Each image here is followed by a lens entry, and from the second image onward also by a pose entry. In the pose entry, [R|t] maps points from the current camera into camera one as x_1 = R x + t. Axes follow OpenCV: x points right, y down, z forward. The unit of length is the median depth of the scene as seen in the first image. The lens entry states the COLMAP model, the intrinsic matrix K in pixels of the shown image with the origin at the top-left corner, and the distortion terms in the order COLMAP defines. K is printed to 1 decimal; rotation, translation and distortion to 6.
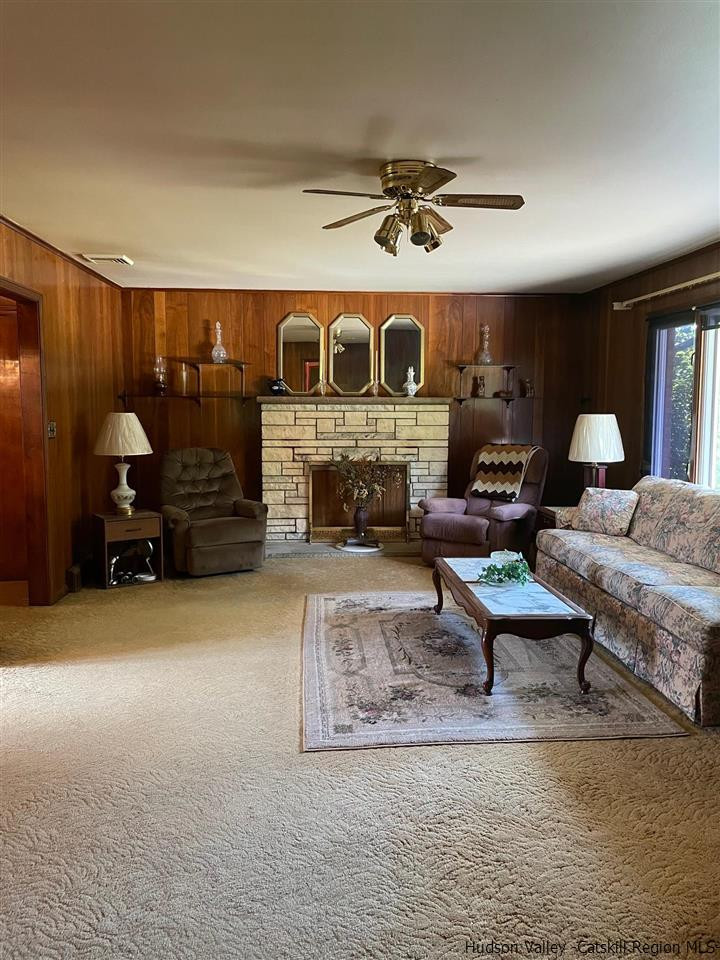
lens RADIAL K [[744.5, 0, 380.0], [0, 744.5, 476.6], [0, 0, 1]] dist [0.103016, -0.149597]
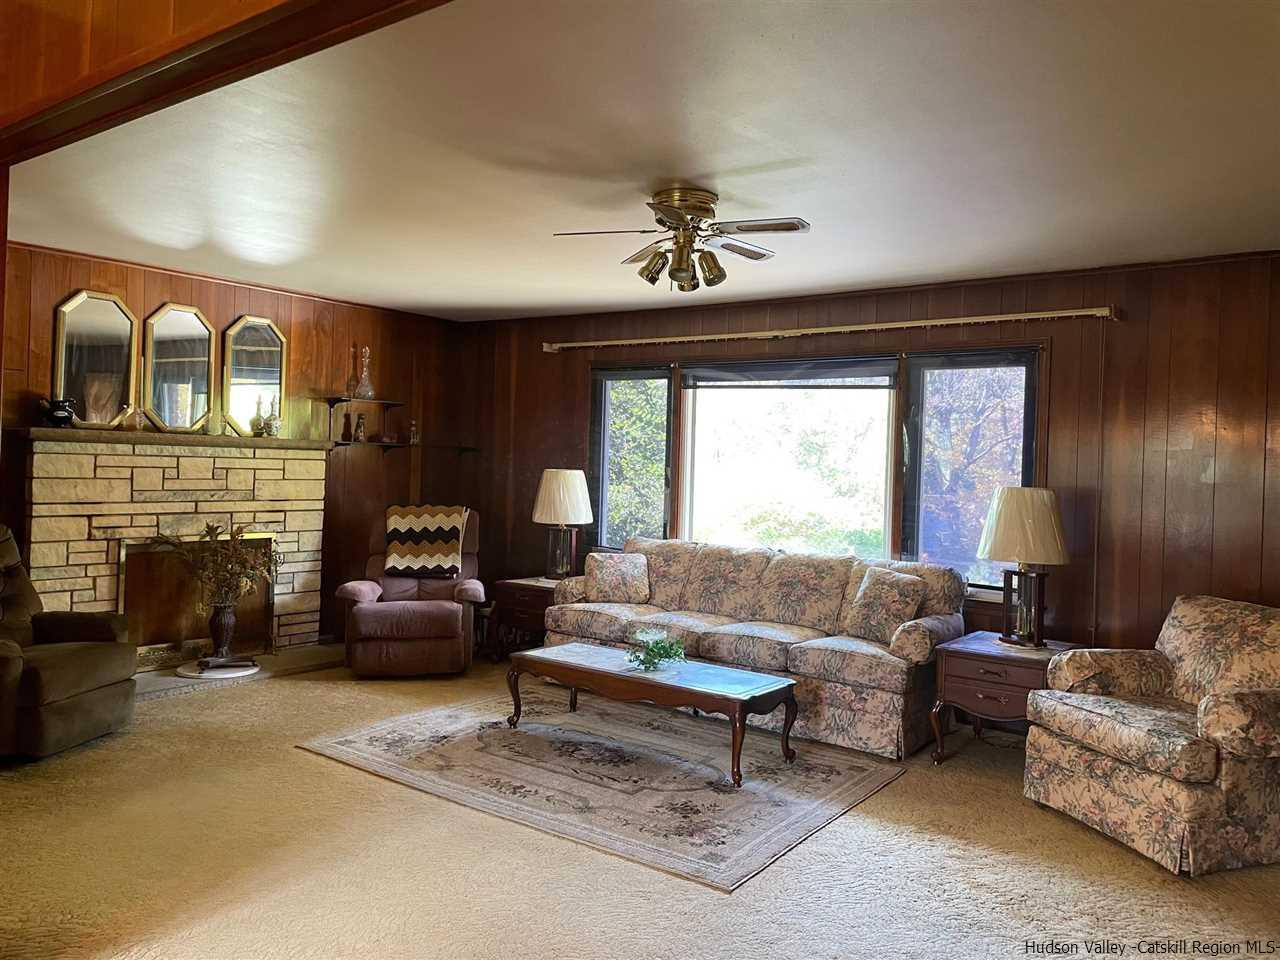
lens RADIAL K [[992.7, 0, 639.0], [0, 992.7, 465.3], [0, 0, 1]] dist [0.103016, -0.149597]
pose [[0.638042, 0.015469, 0.769847, -0.524031], [0.043715, 0.997458, -0.056274, -0.017922], [-0.768760, 0.069559, 0.635743, 0.187101]]
